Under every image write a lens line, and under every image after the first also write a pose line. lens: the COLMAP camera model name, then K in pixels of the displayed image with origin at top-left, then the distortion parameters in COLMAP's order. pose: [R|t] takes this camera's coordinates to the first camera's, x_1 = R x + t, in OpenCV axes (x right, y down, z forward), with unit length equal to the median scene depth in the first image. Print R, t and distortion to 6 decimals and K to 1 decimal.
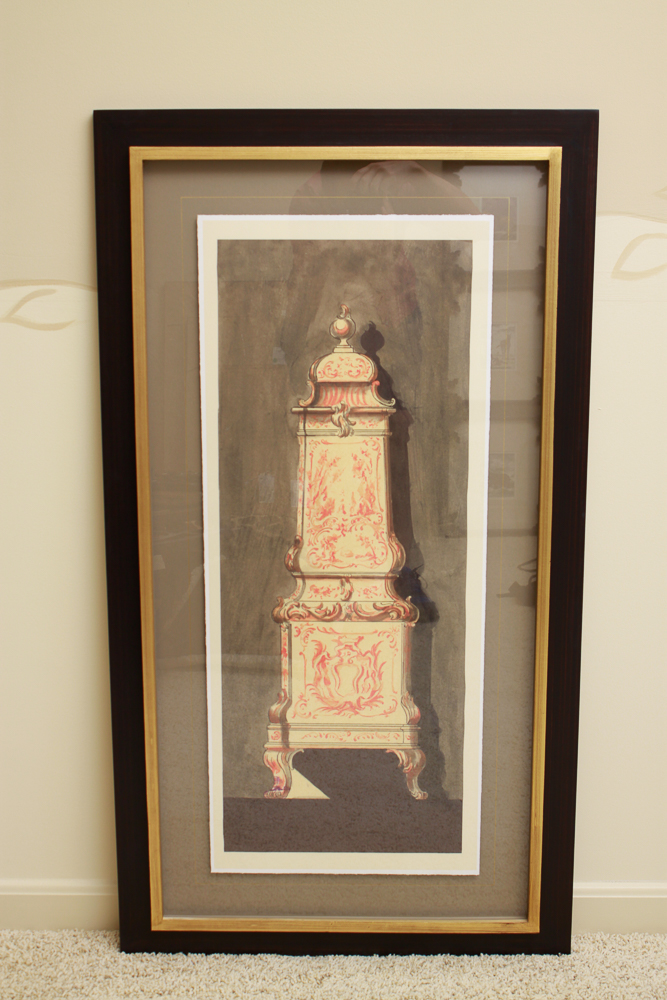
lens RADIAL K [[1488.4, 0, 333.3], [0, 1488.4, 501.3], [0, 0, 1]] dist [-0.032592, 0.000000]
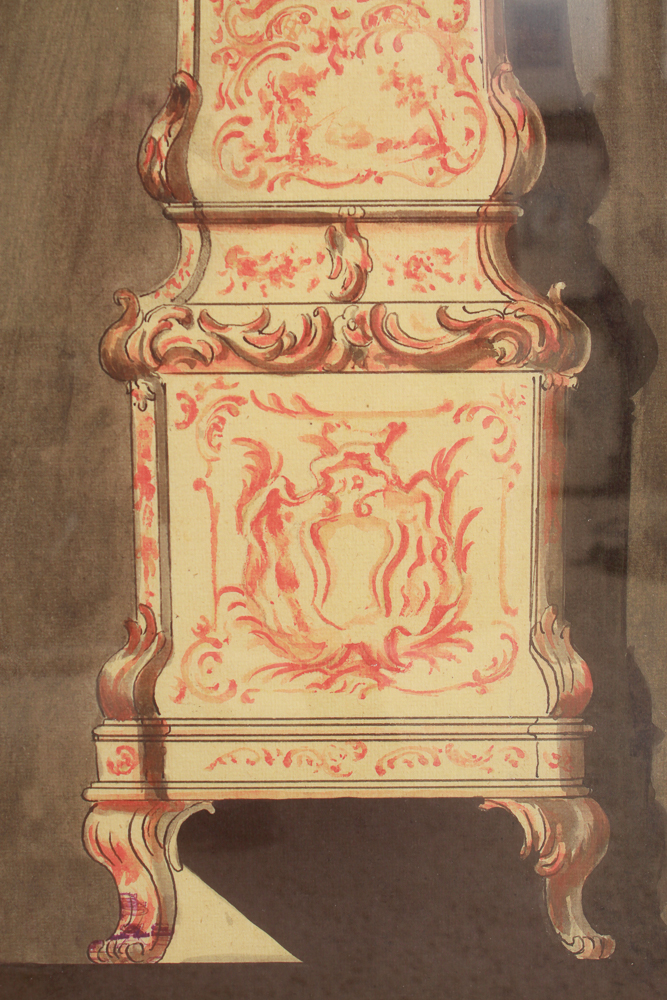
lens RADIAL K [[1668.6, 0, 338.7], [0, 1668.6, 499.5], [0, 0, 1]] dist [-0.005195, 0.000000]
pose [[0.999727, -0.011432, 0.020354, -0.000375], [0.011871, 0.999697, -0.021547, 0.114226], [-0.020101, 0.021783, 0.999561, 0.667910]]
